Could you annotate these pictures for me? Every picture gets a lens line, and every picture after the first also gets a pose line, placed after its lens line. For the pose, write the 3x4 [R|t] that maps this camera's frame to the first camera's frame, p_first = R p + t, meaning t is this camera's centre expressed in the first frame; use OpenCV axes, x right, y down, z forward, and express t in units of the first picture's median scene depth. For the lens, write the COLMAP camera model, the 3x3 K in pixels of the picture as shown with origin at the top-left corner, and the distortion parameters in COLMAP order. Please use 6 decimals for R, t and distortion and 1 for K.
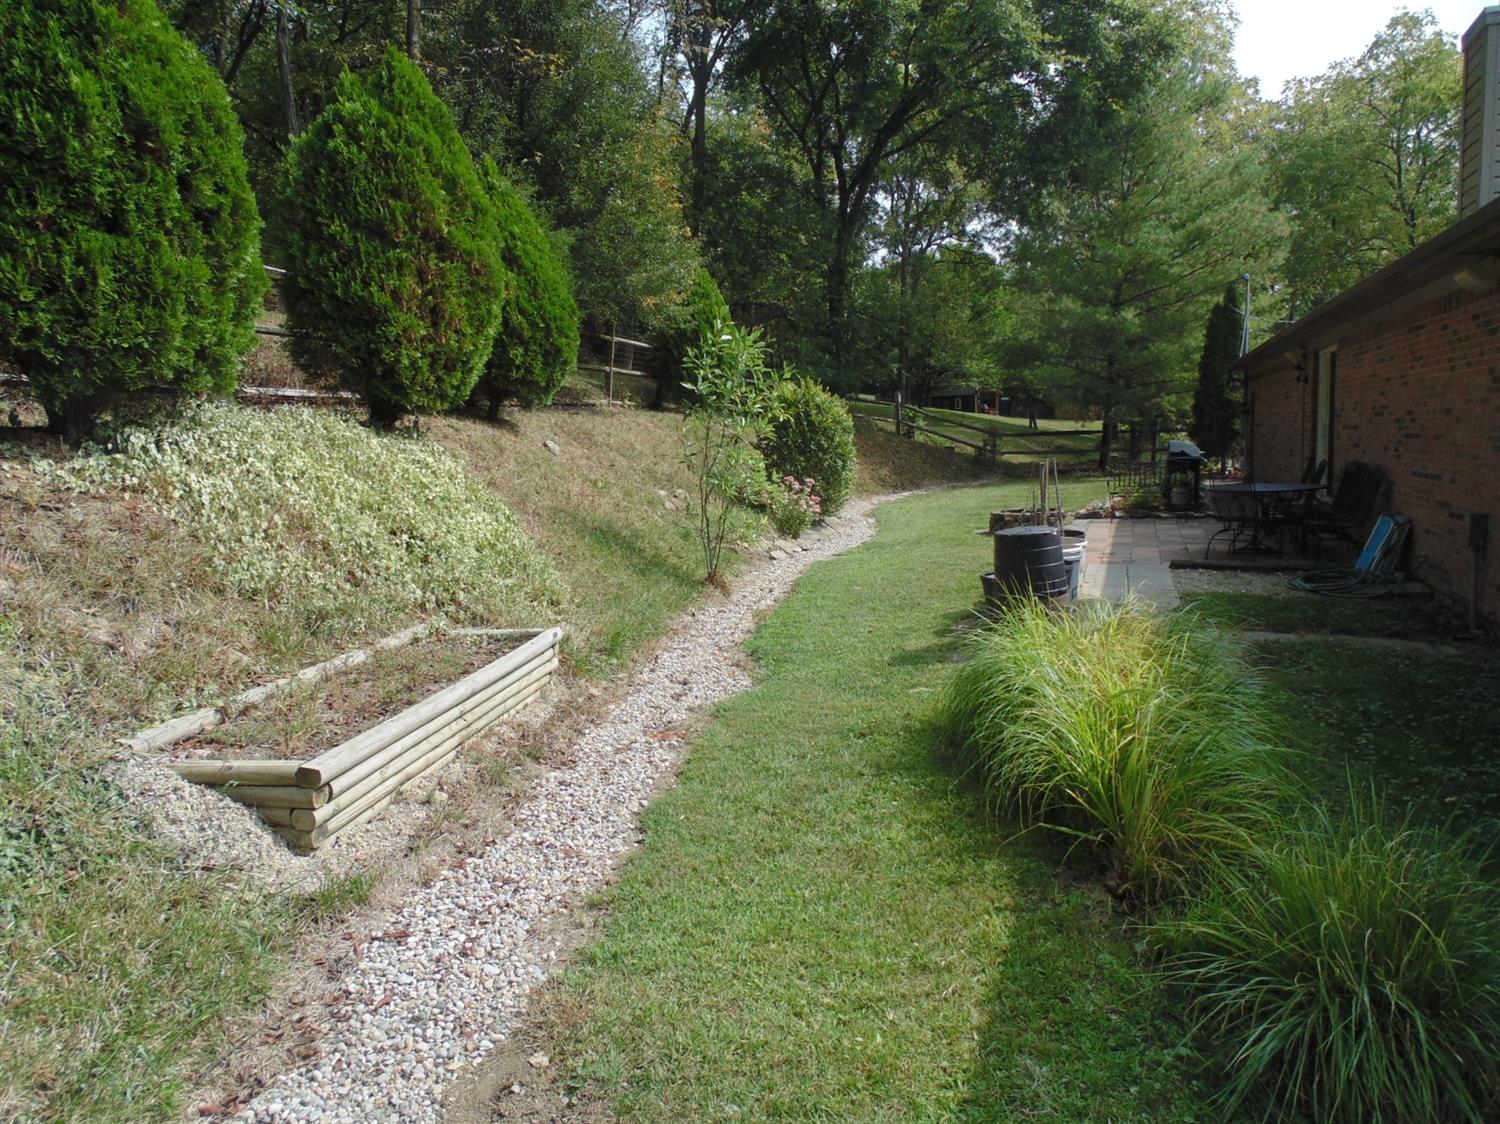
lens RADIAL K [[1000.7, 0, 756.6], [0, 1000.7, 561.8], [0, 0, 1]] dist [-0.021874, 0.006446]
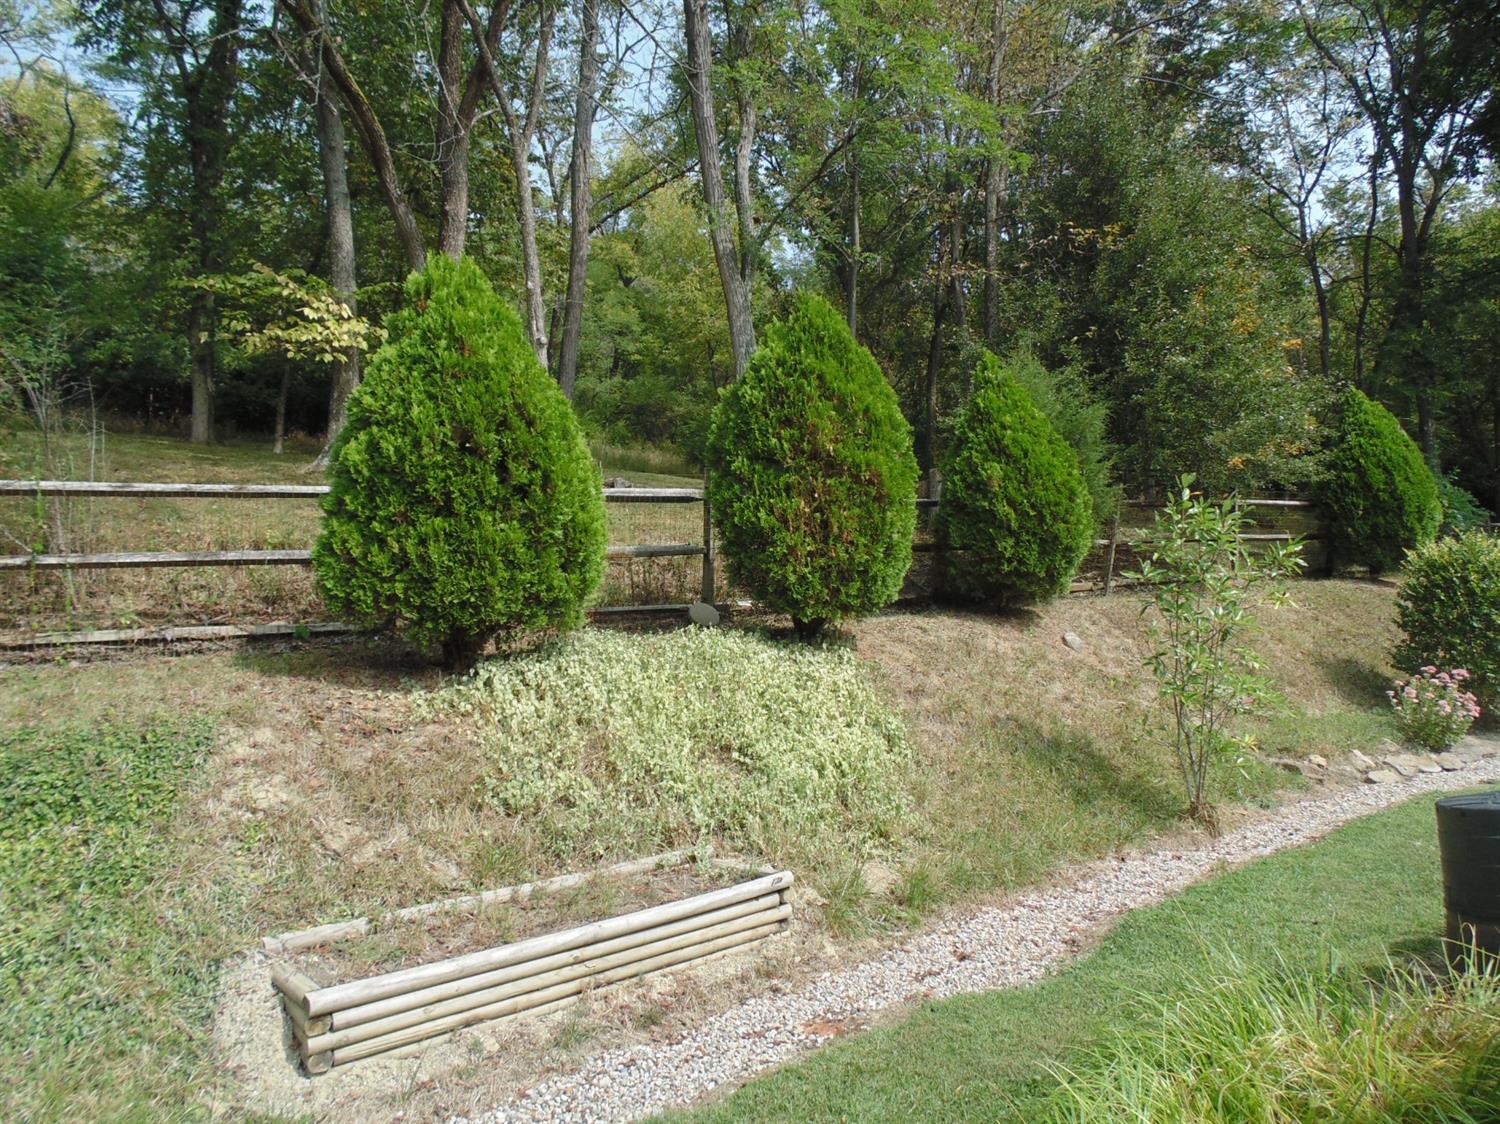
lens RADIAL K [[1000.7, 0, 756.6], [0, 1000.7, 561.8], [0, 0, 1]] dist [-0.021874, 0.006446]
pose [[0.723871, -0.072092, -0.686158, 0.341533], [-0.040506, 0.988370, -0.146577, -0.063543], [0.688745, 0.133897, 0.712532, 0.229975]]
